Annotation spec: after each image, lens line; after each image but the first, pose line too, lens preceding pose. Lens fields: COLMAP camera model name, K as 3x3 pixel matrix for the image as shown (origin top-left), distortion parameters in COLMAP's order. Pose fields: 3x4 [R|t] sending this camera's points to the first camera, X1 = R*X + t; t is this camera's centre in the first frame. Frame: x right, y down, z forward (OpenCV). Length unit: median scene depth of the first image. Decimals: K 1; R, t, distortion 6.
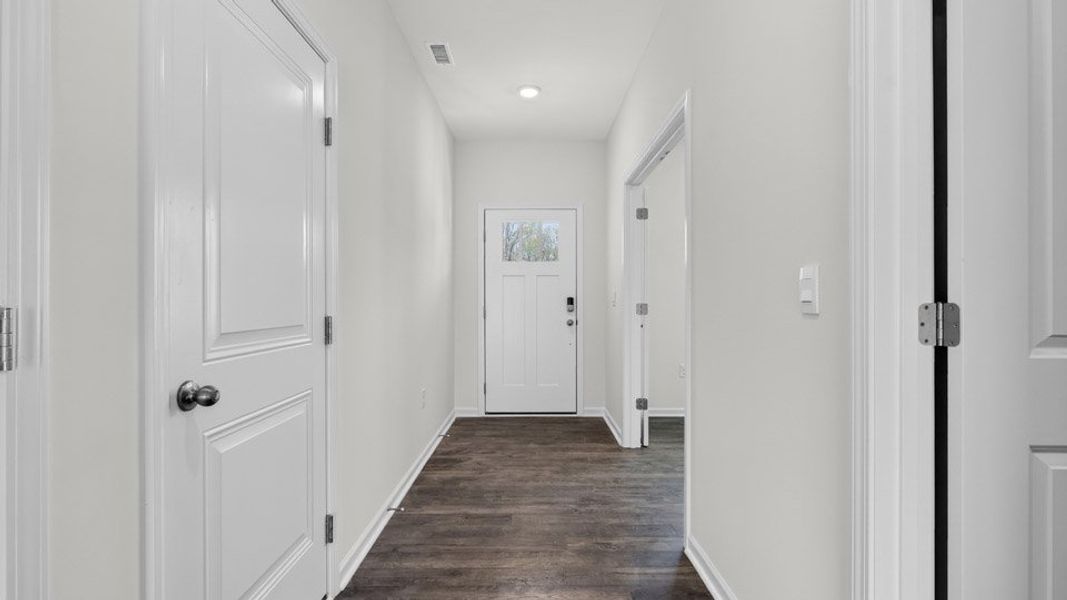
lens RADIAL K [[487.1, 0, 533.5], [0, 487.1, 300.0], [0, 0, 1]] dist [0.000095, 0.000016]
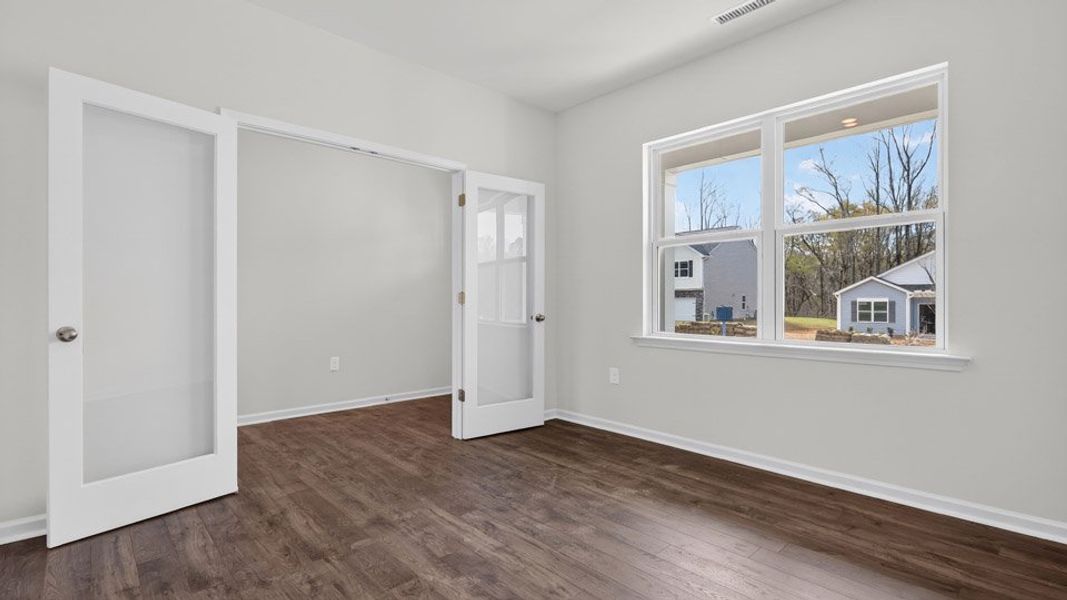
lens RADIAL K [[505.7, 0, 533.5], [0, 505.7, 300.0], [0, 0, 1]] dist [0.001345, -0.000027]
pose [[0.685277, 0.004933, -0.728266, 1.716278], [-0.004992, 0.999985, 0.002076, 0.032334], [0.728266, 0.002213, 0.685291, 0.665669]]
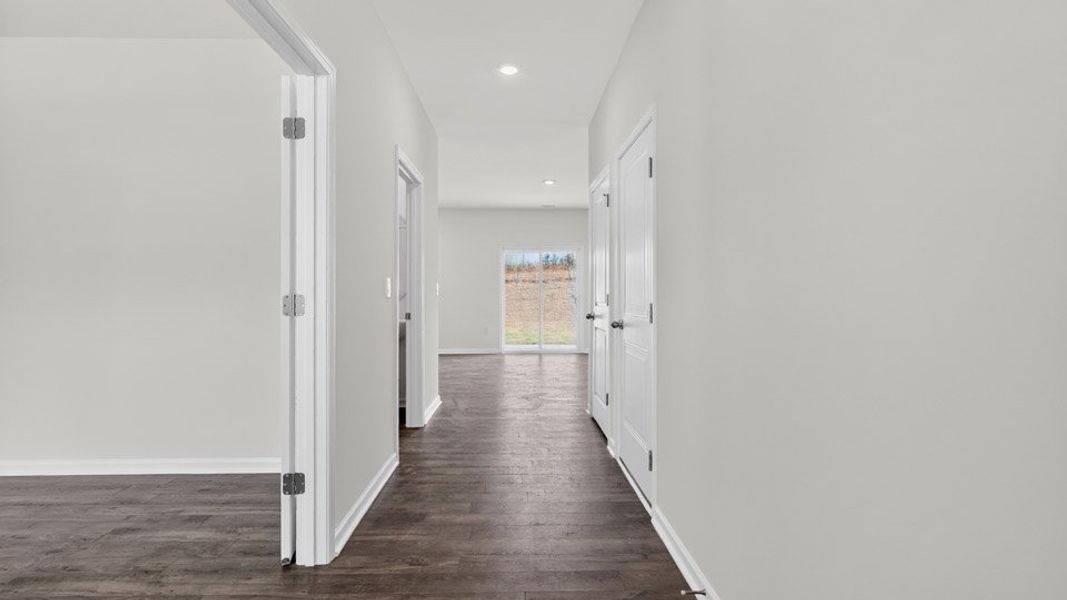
lens RADIAL K [[487.1, 0, 533.5], [0, 487.1, 300.0], [0, 0, 1]] dist [0.000095, 0.000016]
pose [[-0.999275, 0.000666, -0.038061, -0.032857], [0.000277, 0.999948, 0.010210, 0.008515], [0.038066, 0.010192, -0.999223, 1.850803]]
